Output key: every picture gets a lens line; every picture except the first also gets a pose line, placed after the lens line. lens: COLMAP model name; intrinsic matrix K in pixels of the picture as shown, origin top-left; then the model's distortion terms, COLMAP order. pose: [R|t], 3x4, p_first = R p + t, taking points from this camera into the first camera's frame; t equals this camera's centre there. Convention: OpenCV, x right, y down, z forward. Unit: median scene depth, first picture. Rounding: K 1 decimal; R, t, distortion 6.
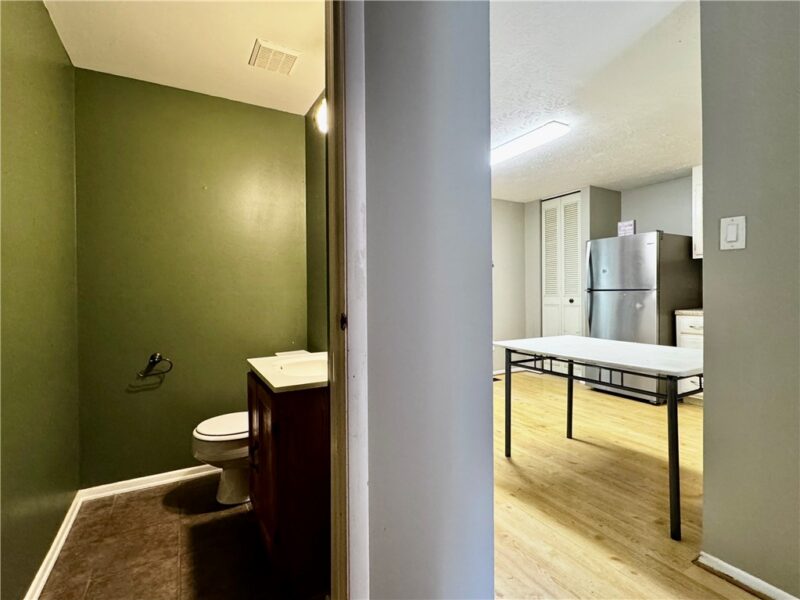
lens RADIAL K [[396.0, 0, 400.0], [0, 396.0, 300.0], [0, 0, 1]] dist [-0.001909, -0.000664]
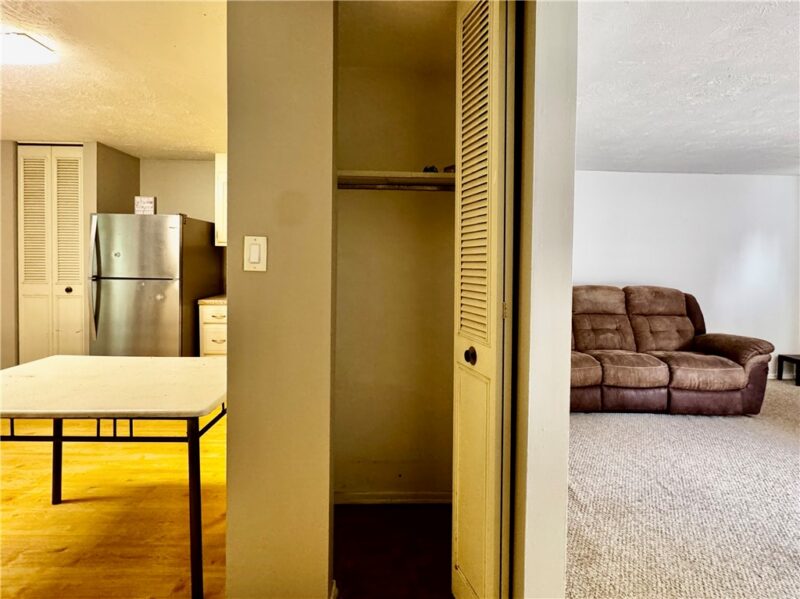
lens RADIAL K [[407.7, 0, 411.2], [0, 407.7, 271.9], [0, 0, 1]] dist [-0.000544, -0.002089]
pose [[0.464445, -0.004706, 0.885589, 0.067808], [-0.011271, 0.999873, 0.011224, -0.057980], [-0.885530, -0.015194, 0.464334, 0.095400]]
